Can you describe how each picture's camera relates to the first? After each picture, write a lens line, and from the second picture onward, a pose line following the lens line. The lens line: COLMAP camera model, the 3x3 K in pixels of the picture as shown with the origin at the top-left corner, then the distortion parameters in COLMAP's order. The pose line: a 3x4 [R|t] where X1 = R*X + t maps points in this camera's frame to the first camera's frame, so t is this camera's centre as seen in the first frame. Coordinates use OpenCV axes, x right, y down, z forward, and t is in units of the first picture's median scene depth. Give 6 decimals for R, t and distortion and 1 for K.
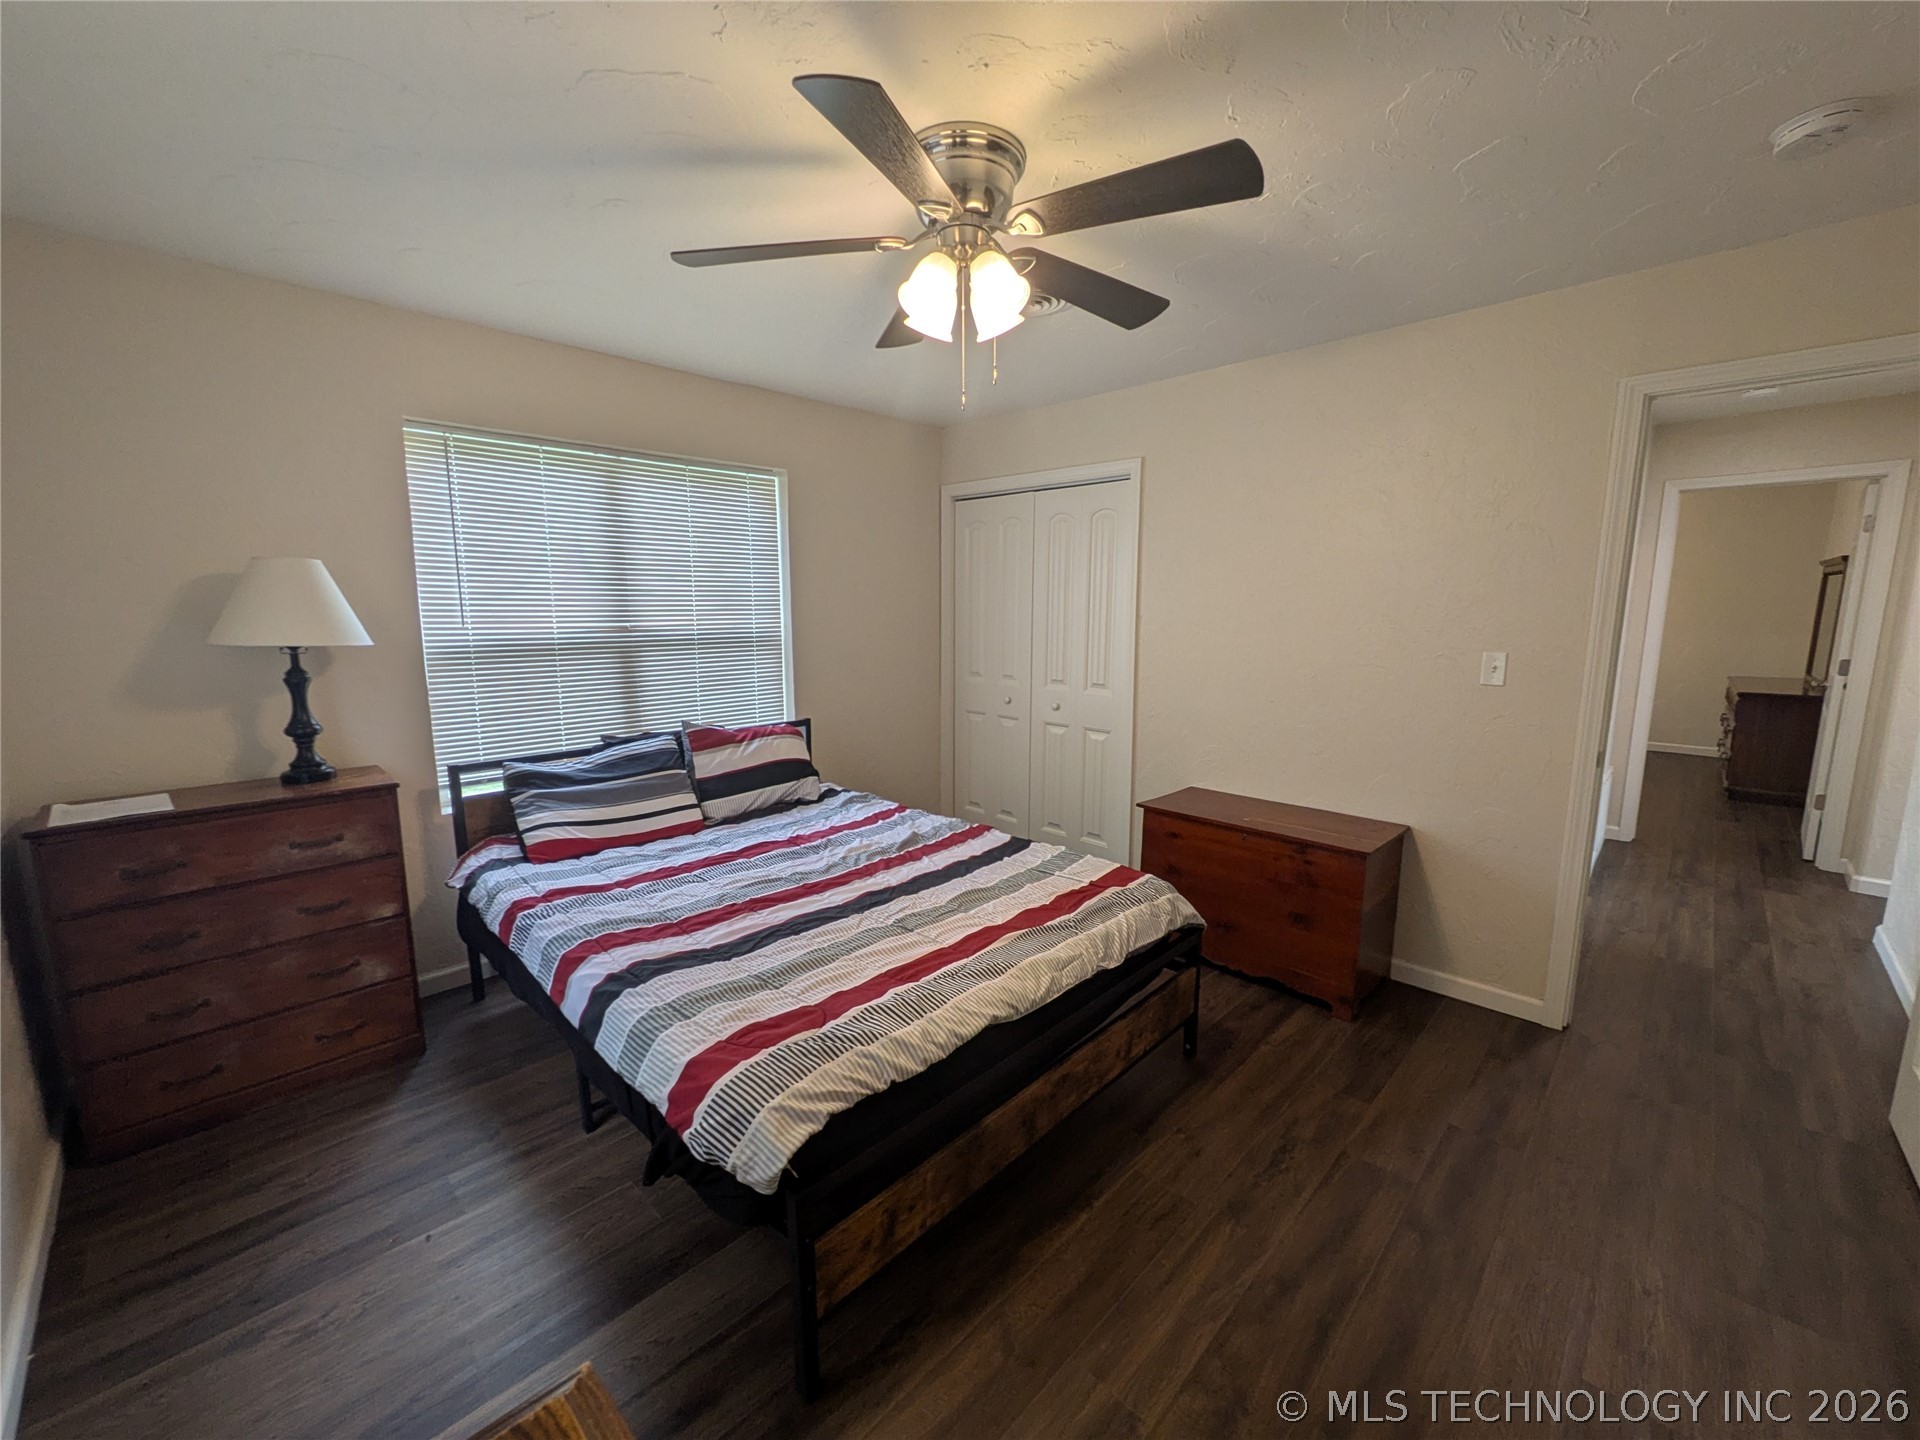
lens RADIAL K [[757.6, 0, 960.0], [0, 757.6, 720.0], [0, 0, 1]] dist [-0.000495, -0.000514]
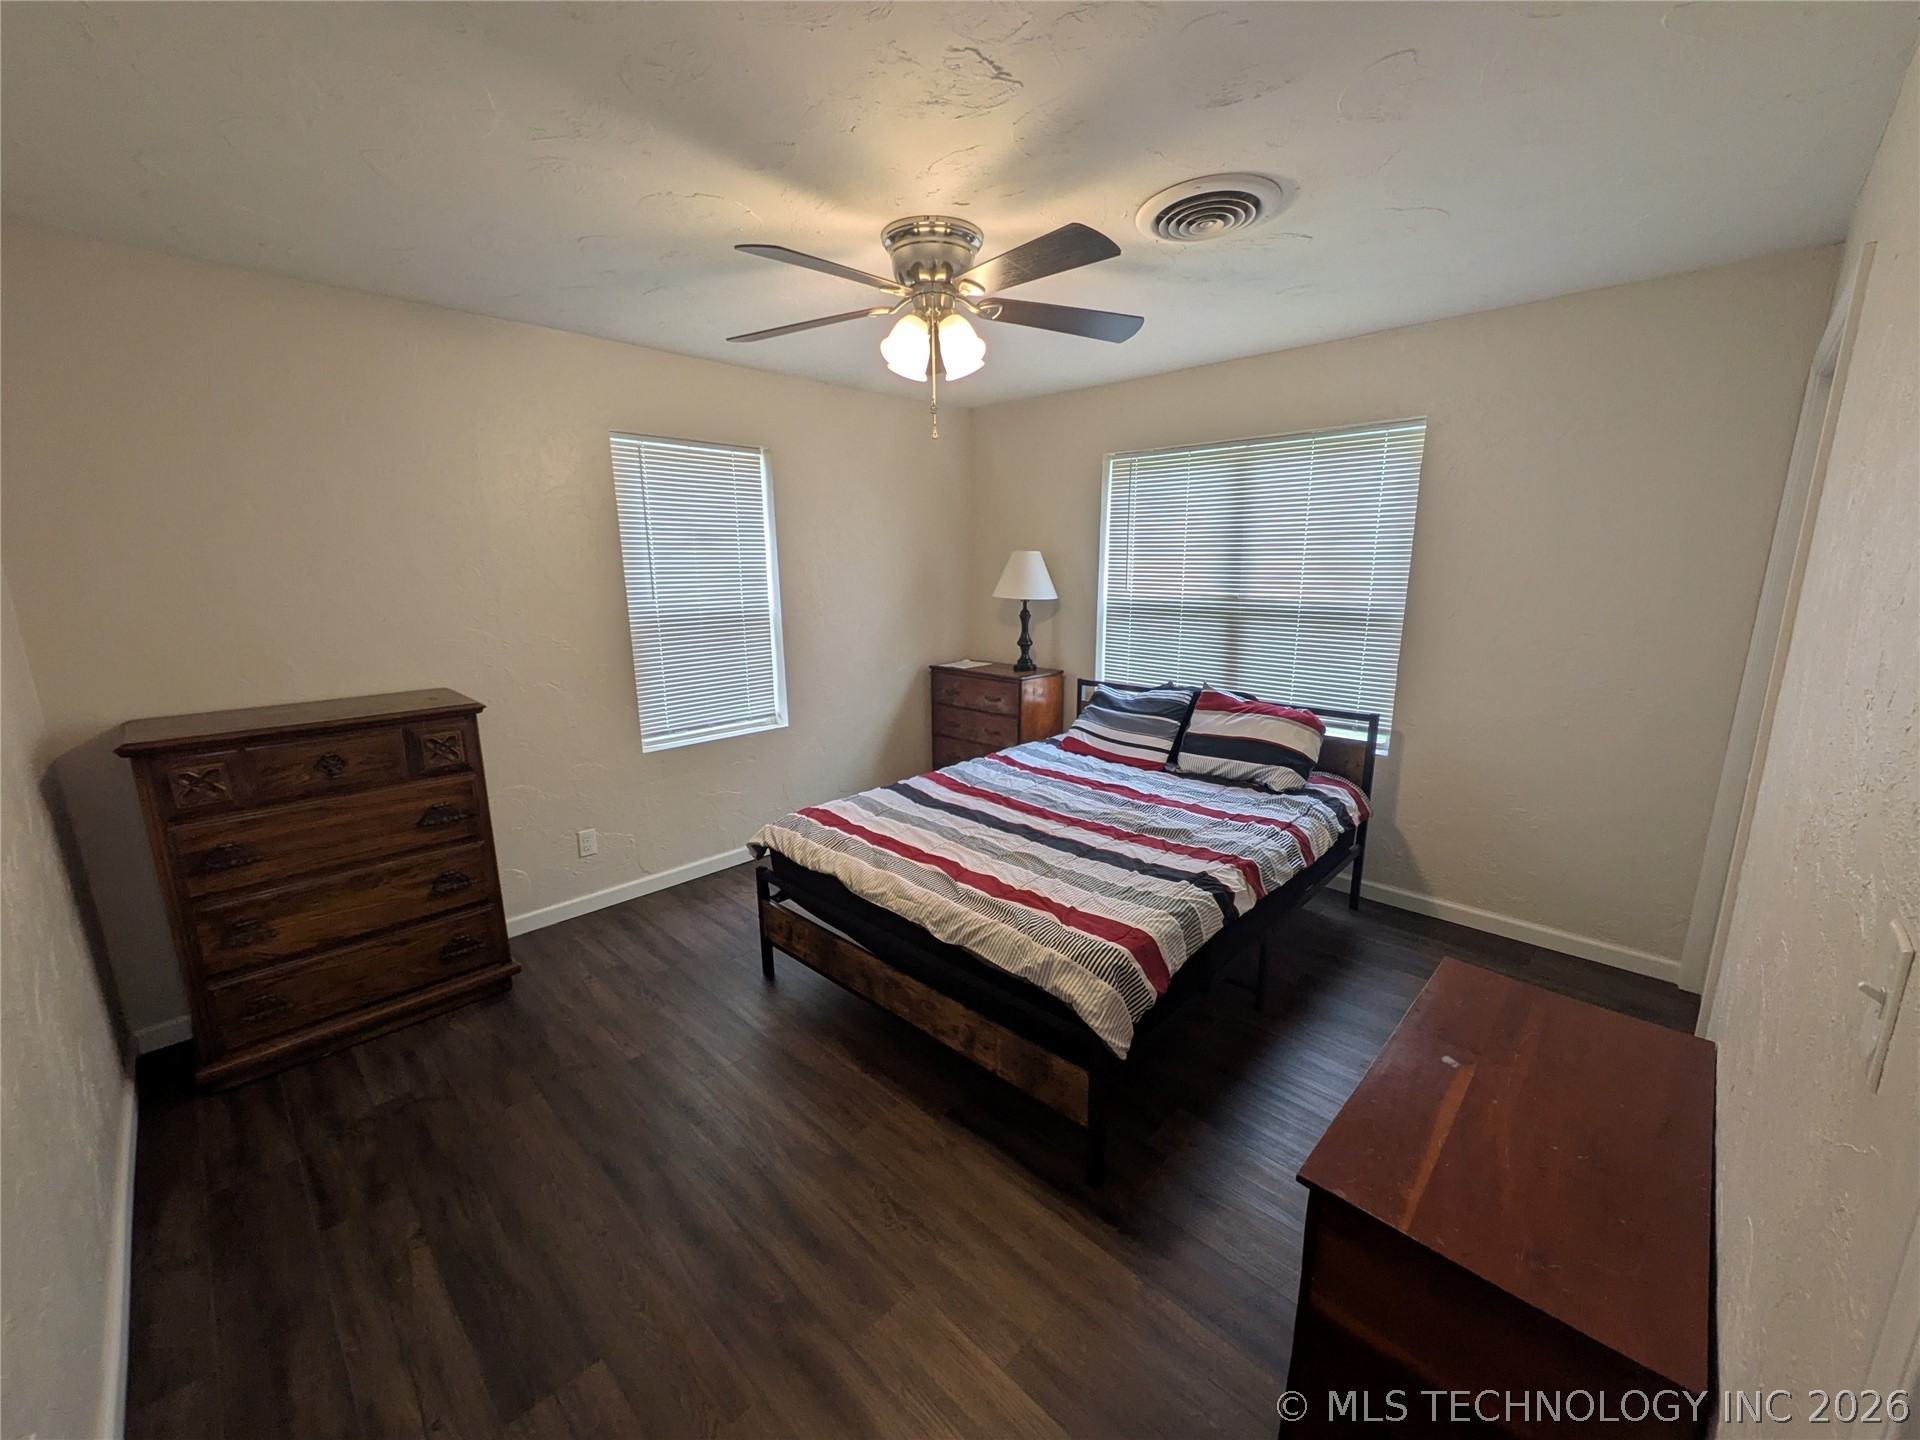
lens RADIAL K [[757.6, 0, 960.0], [0, 757.6, 720.0], [0, 0, 1]] dist [-0.000495, -0.000514]
pose [[-0.002240, 0.210954, -0.977493, 0.944984], [-0.139021, 0.967938, 0.209211, -0.162223], [0.990287, 0.136361, 0.027159, 0.760852]]
